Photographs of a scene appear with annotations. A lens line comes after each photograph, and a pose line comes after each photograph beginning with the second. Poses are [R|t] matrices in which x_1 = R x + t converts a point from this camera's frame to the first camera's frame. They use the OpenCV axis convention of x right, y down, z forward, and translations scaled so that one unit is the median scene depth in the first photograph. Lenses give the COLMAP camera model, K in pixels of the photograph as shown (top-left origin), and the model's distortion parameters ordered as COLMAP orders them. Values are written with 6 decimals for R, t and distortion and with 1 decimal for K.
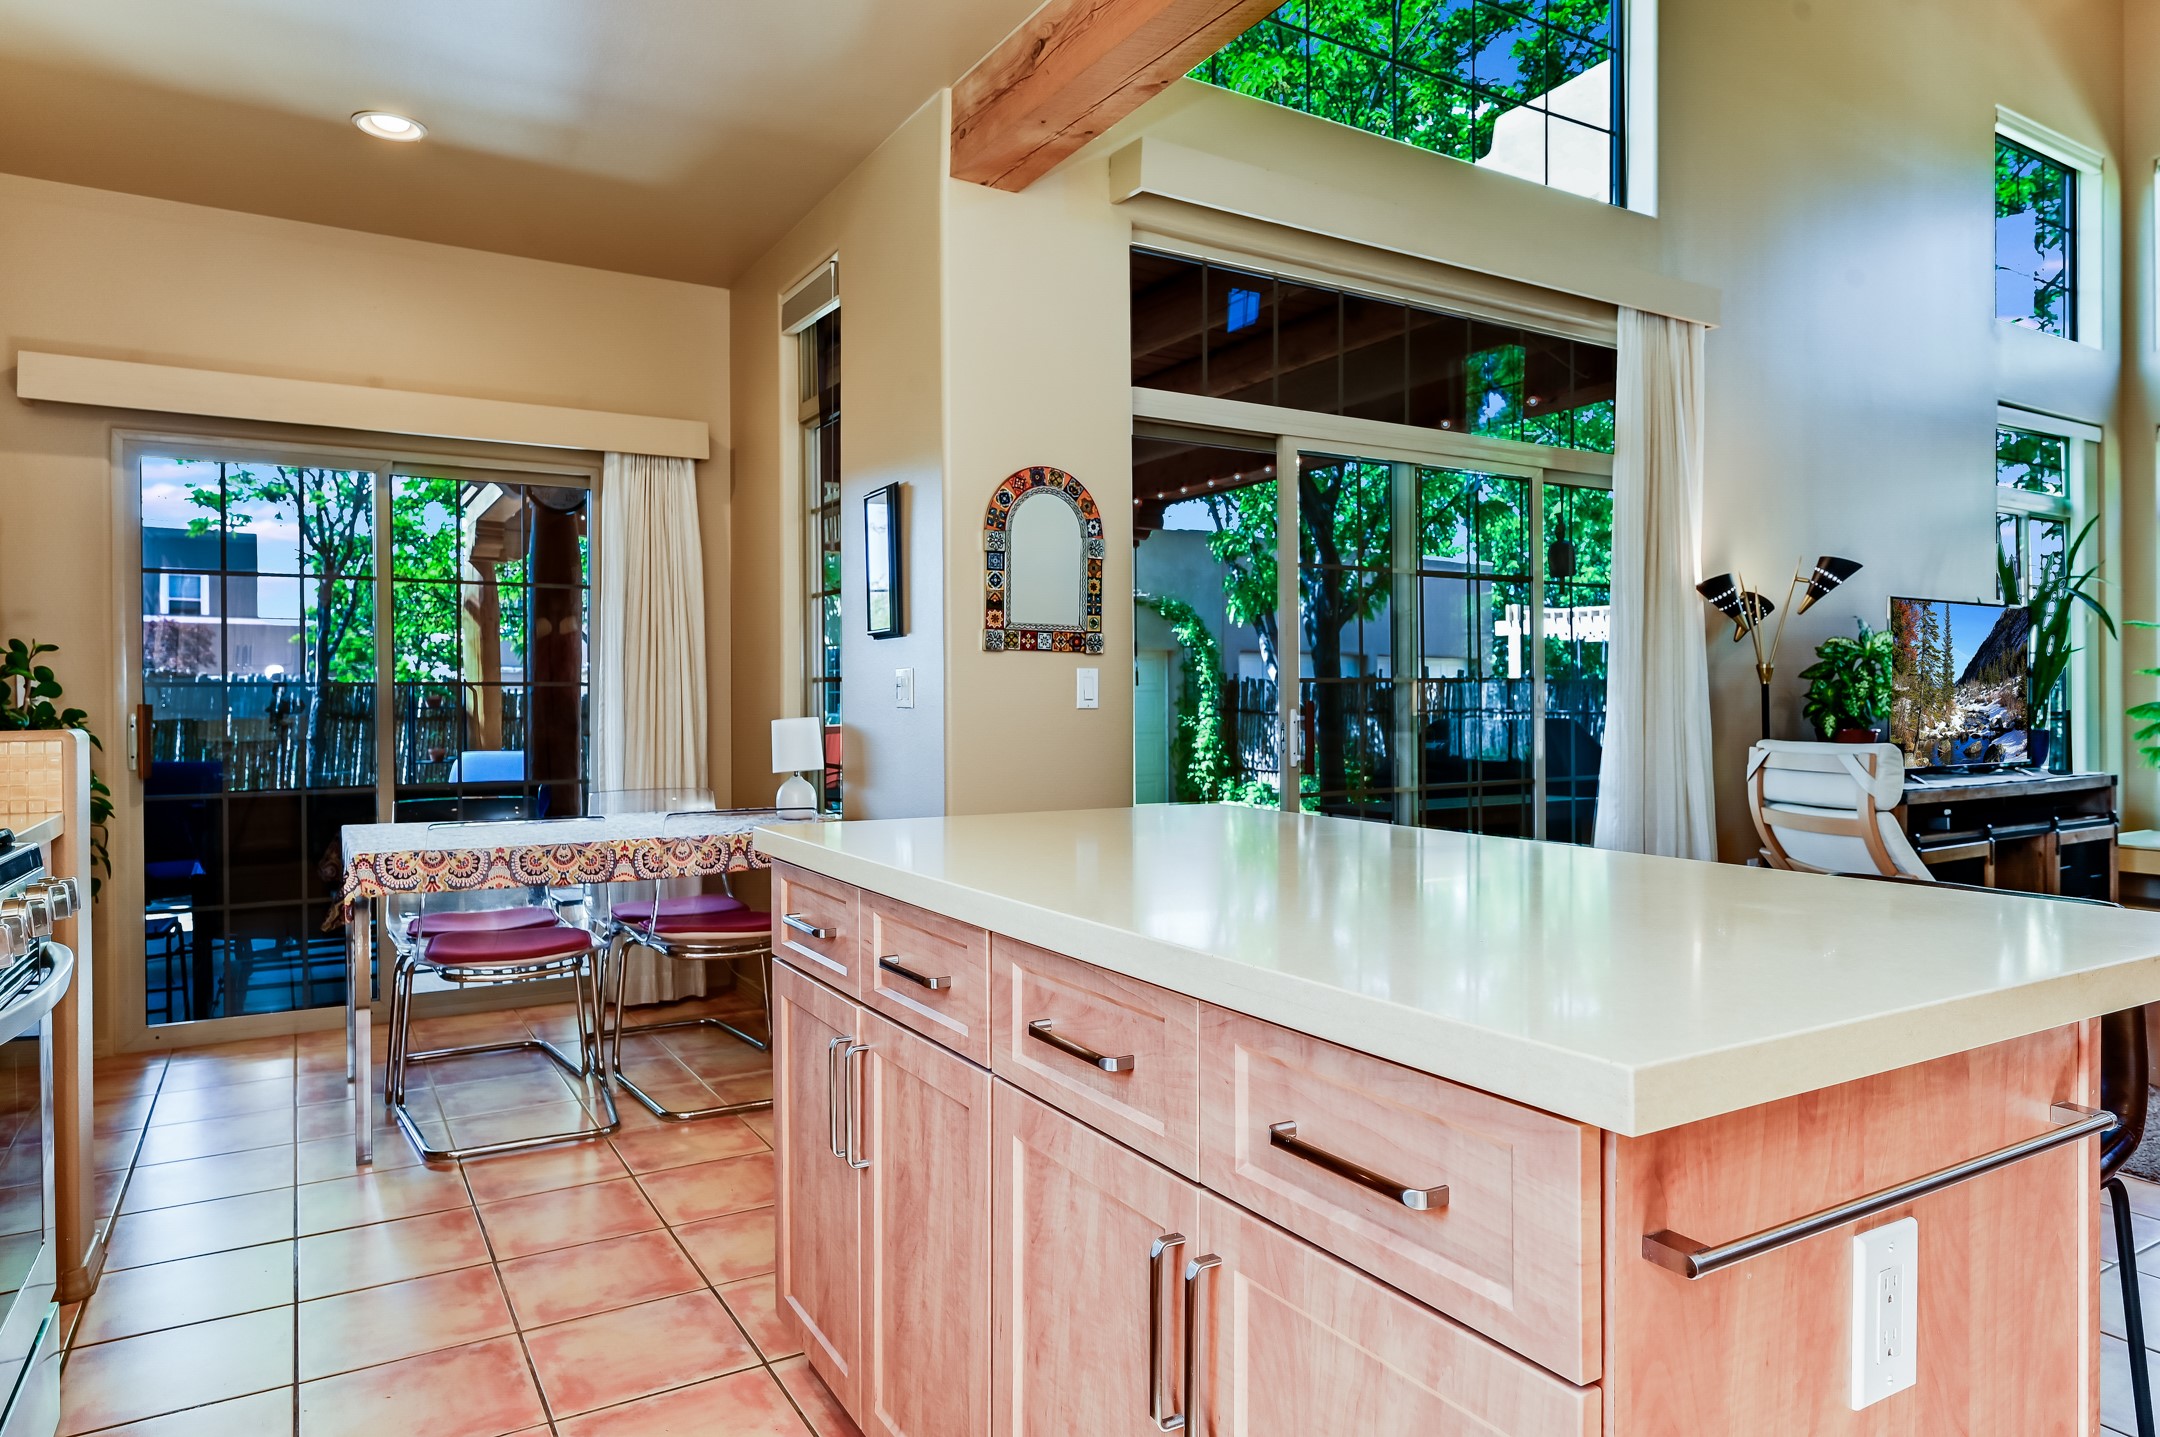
lens RADIAL K [[1306.1, 0, 1072.2], [0, 1306.1, 710.5], [0, 0, 1]] dist [-0.014257, 0.004778]
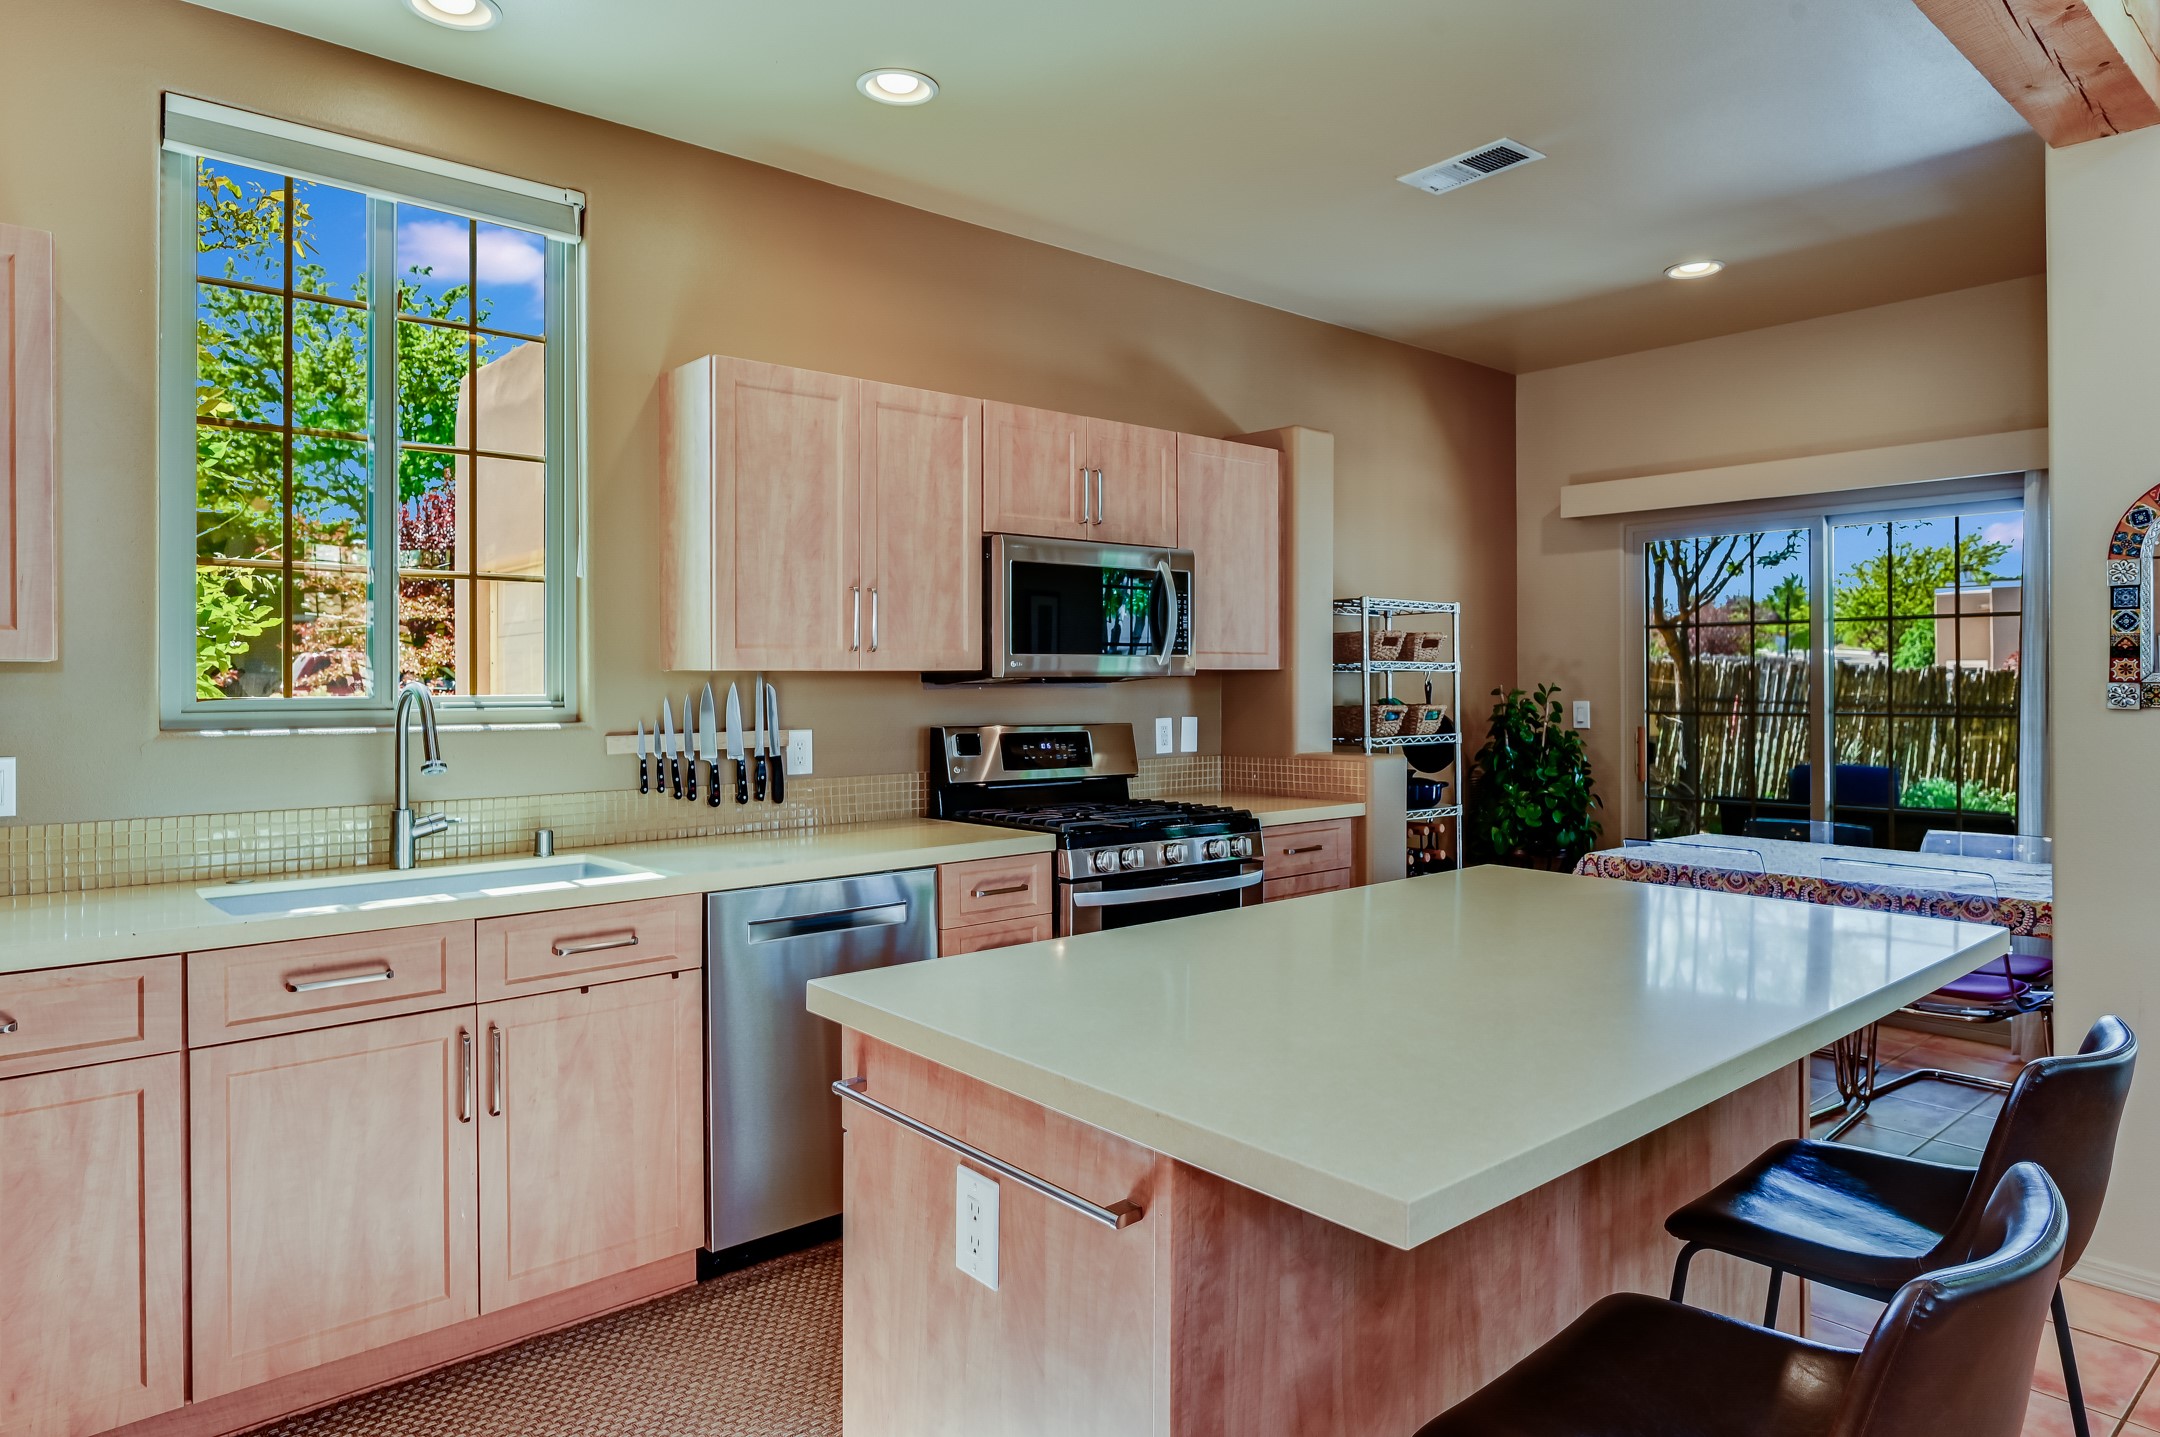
lens RADIAL K [[1306.1, 0, 1079.5], [0, 1306.1, 673.3], [0, 0, 1]] dist [-0.014257, 0.004778]
pose [[0.179760, -0.003399, -0.983705, 0.612730], [-0.004296, 0.999982, -0.004241, -0.061695], [0.983701, 0.004988, 0.179742, 0.223126]]
